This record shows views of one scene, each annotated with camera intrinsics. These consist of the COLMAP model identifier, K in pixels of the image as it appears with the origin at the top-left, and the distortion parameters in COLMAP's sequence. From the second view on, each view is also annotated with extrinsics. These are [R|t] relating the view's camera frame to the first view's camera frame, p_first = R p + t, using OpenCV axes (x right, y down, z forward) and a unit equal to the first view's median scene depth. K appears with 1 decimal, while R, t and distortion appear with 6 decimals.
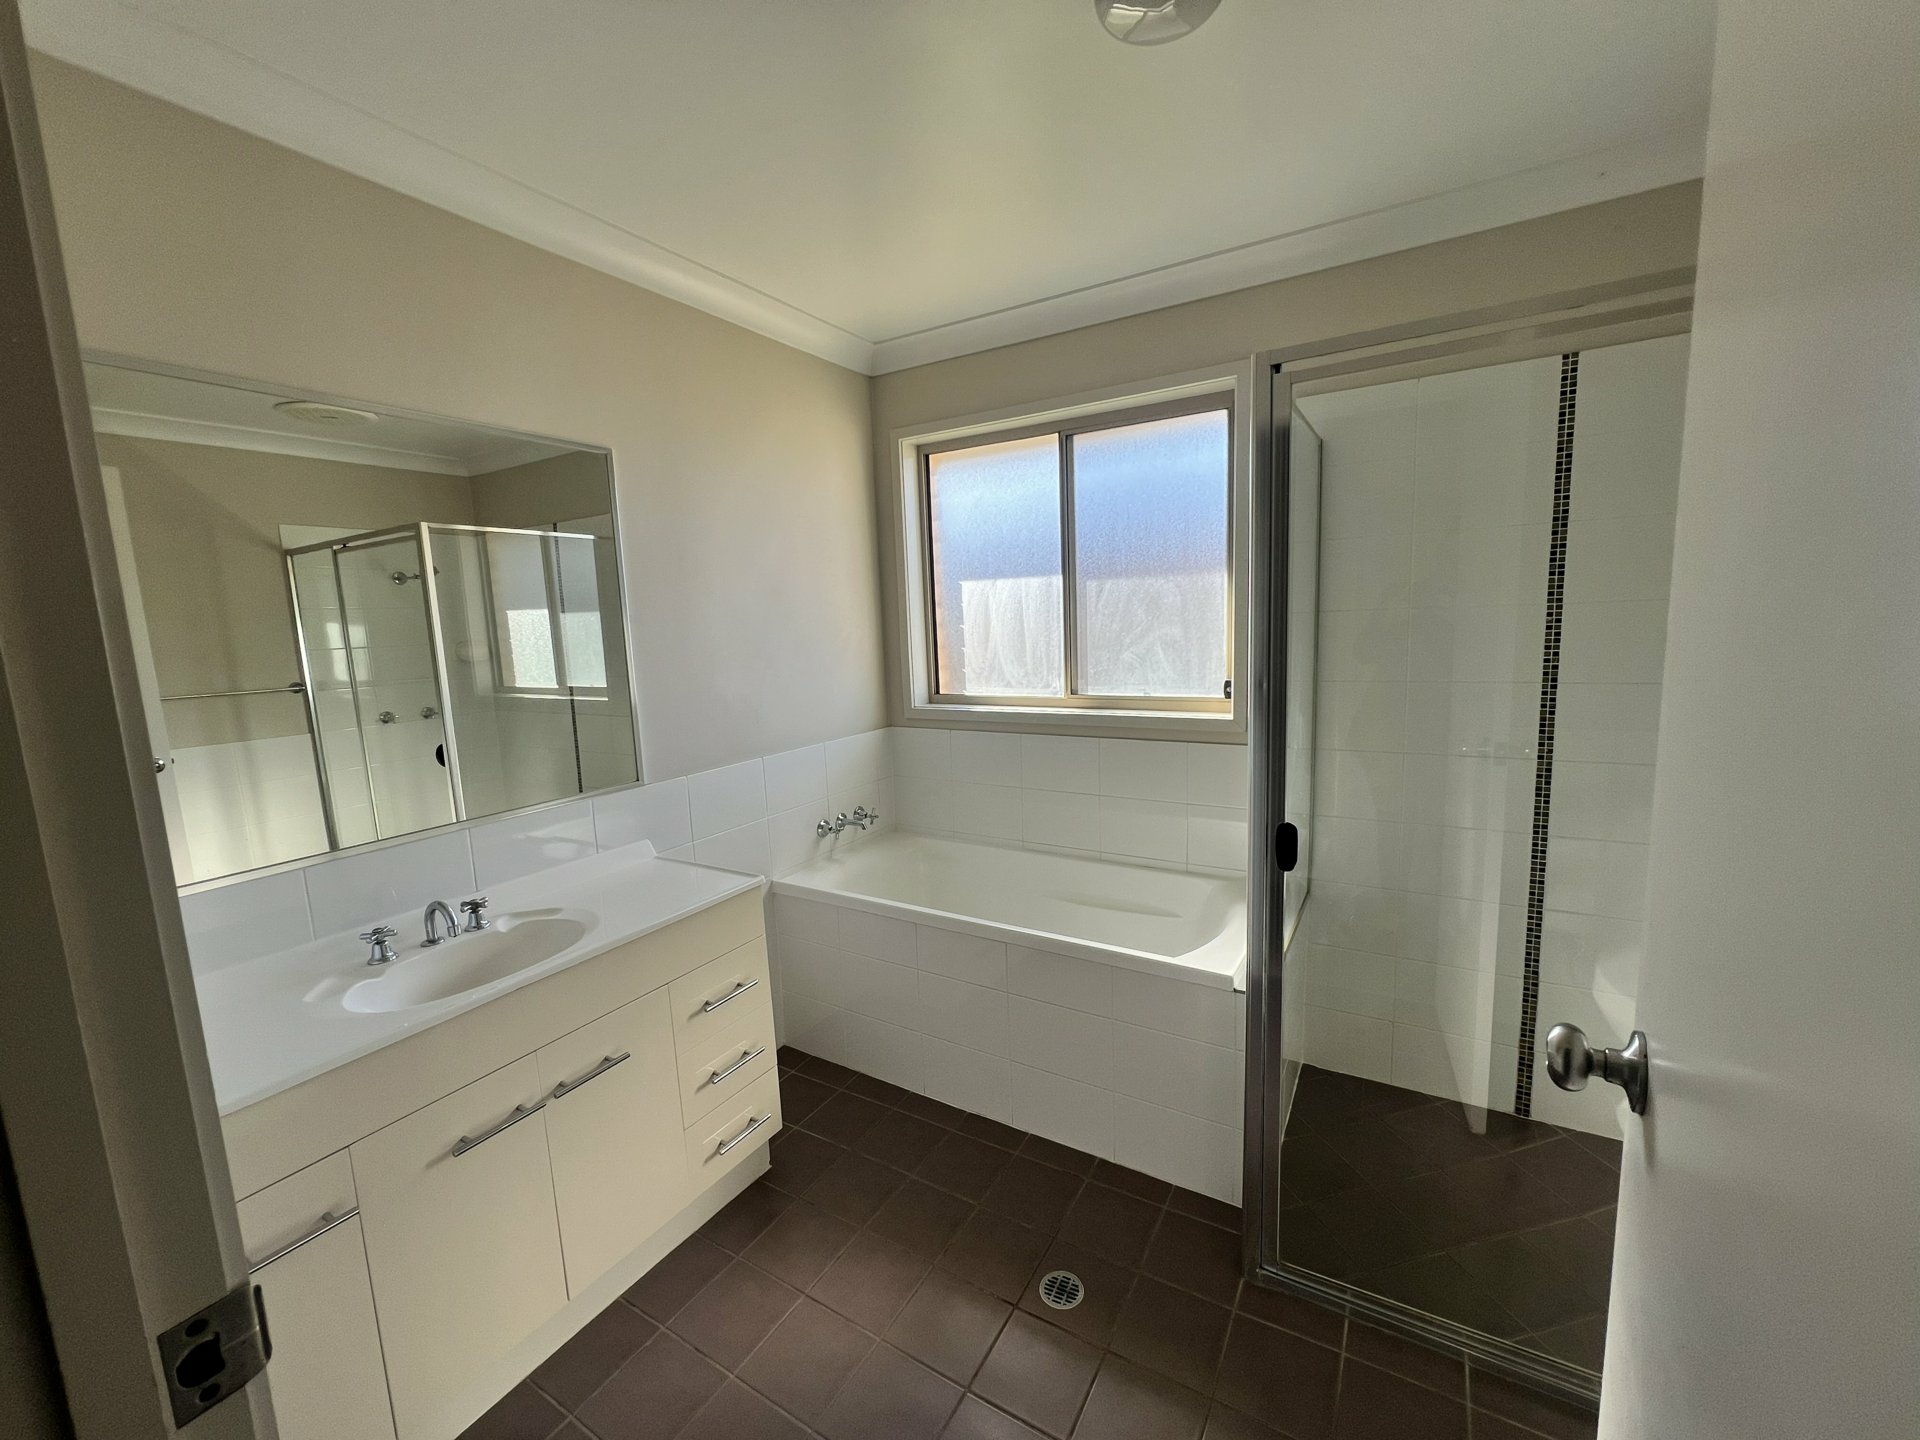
lens RADIAL K [[760.1, 0, 959.9], [0, 760.1, 724.3], [0, 0, 1]] dist [0.001140, -0.000814]
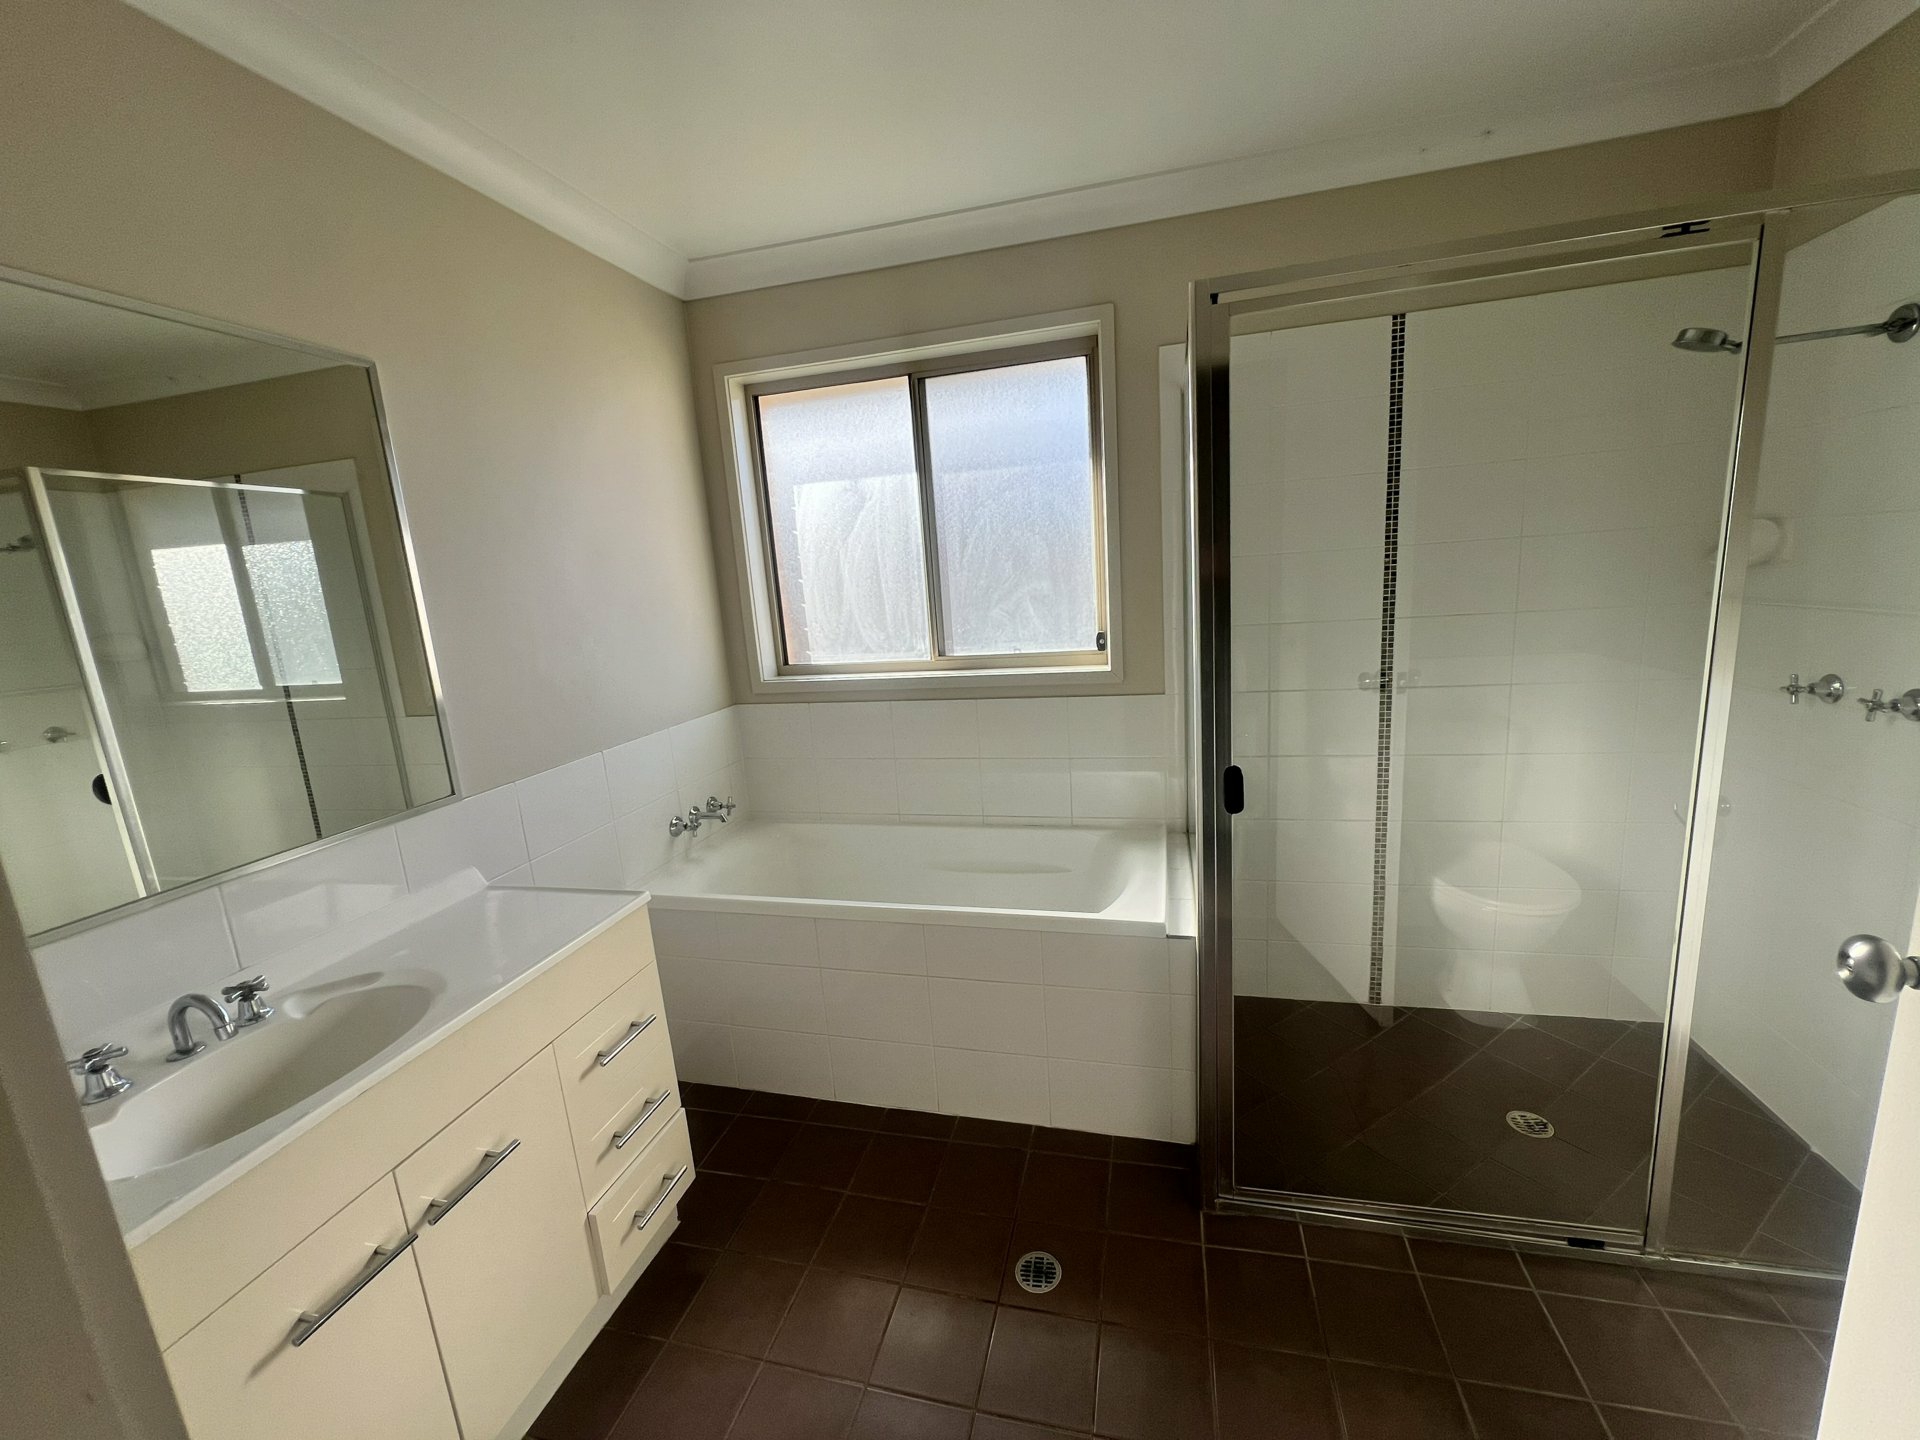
lens RADIAL K [[760.1, 0, 959.9], [0, 760.1, 723.3], [0, 0, 1]] dist [0.001140, -0.000814]
pose [[0.957164, -0.081799, 0.277750, -0.138859], [0.070702, 0.996256, 0.049757, -0.001359], [-0.280780, -0.027988, 0.959364, 0.102229]]
